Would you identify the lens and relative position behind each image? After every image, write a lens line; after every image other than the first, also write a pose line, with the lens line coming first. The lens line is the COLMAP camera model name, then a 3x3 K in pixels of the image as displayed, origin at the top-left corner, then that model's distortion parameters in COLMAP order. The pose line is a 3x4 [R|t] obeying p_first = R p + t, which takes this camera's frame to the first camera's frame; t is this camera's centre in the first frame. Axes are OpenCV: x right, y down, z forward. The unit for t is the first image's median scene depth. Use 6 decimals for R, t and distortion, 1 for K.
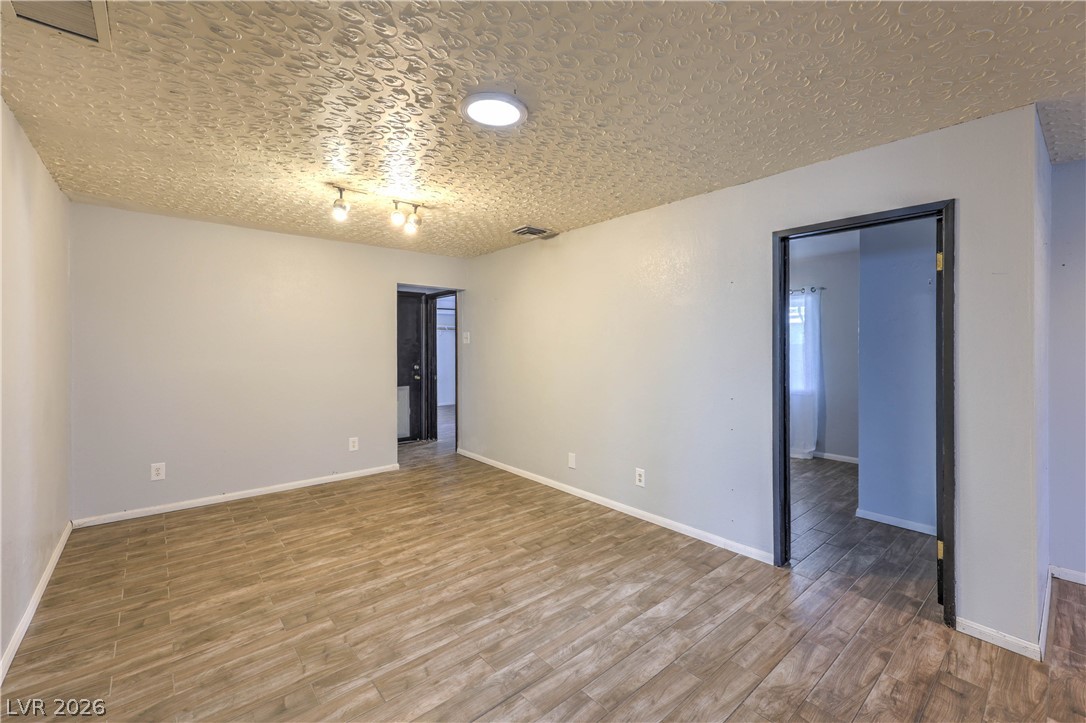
lens RADIAL K [[451.5, 0, 557.5], [0, 451.5, 361.4], [0, 0, 1]] dist [0.007007, 0.000549]
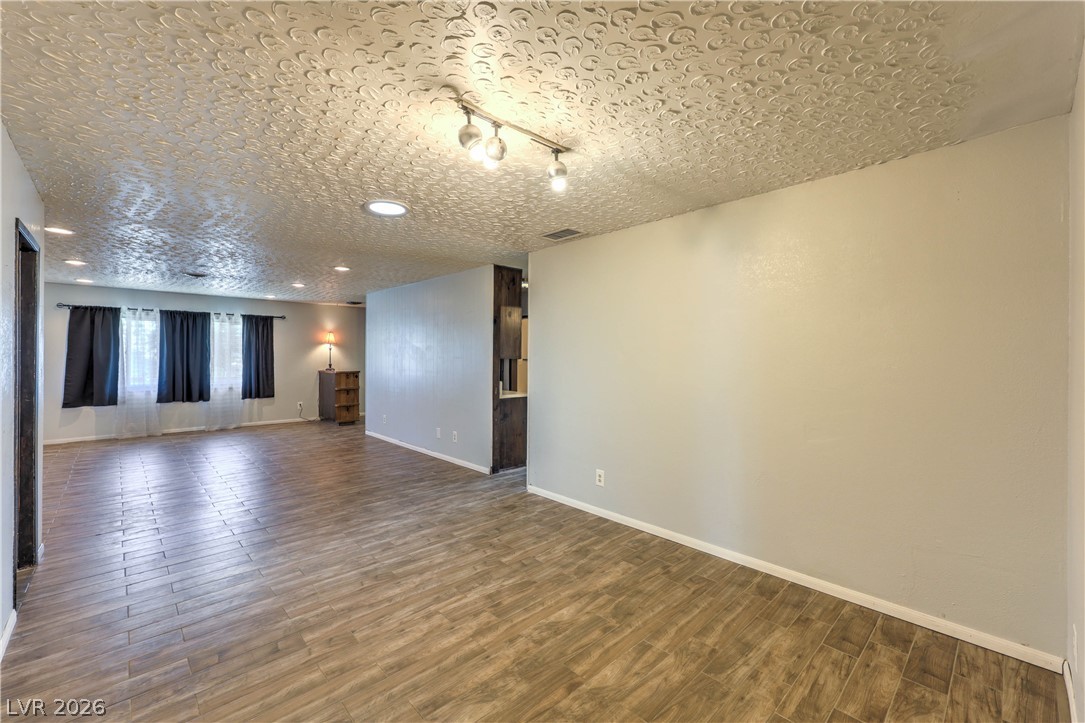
lens RADIAL K [[451.1, 0, 555.7], [0, 451.1, 358.3], [0, 0, 1]] dist [0.007007, 0.000549]
pose [[-0.999089, -0.002122, -0.042629, -0.489897], [-0.003892, 0.999133, 0.041461, -0.070521], [0.042504, 0.041589, -0.998230, 1.906911]]
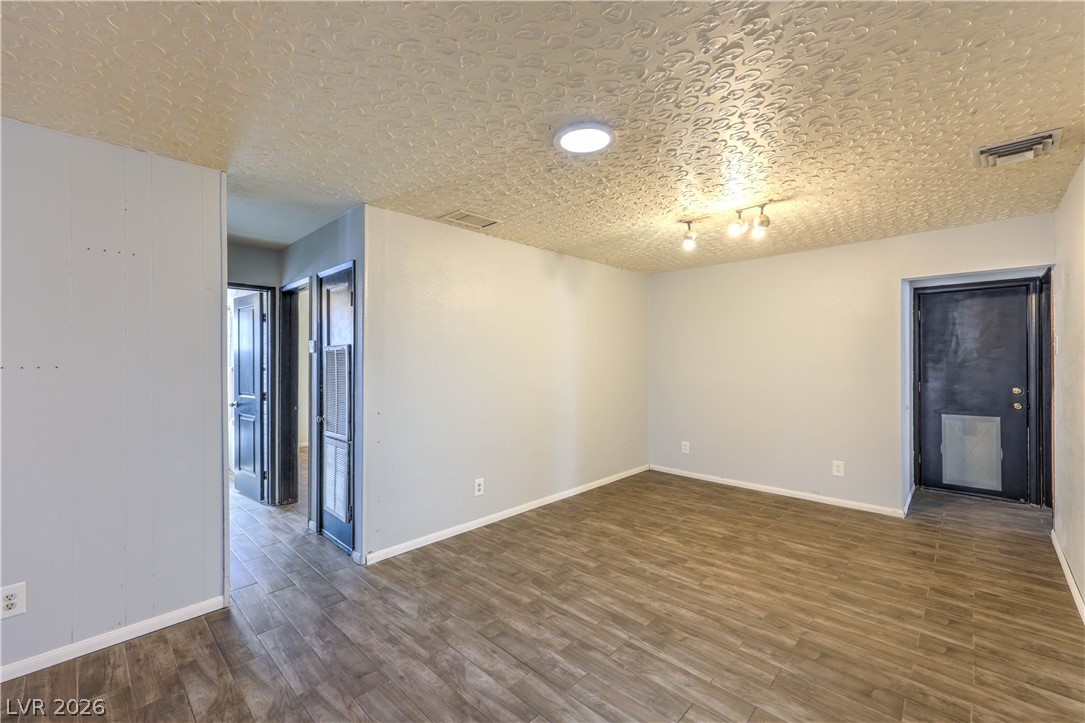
lens RADIAL K [[446.5, 0, 551.2], [0, 446.5, 362.8], [0, 0, 1]] dist [0.008681, -0.000408]
pose [[0.089534, 0.004714, -0.995973, 0.658390], [-0.028847, 0.999582, 0.002138, -0.019030], [0.995566, 0.028539, 0.089633, 0.601009]]
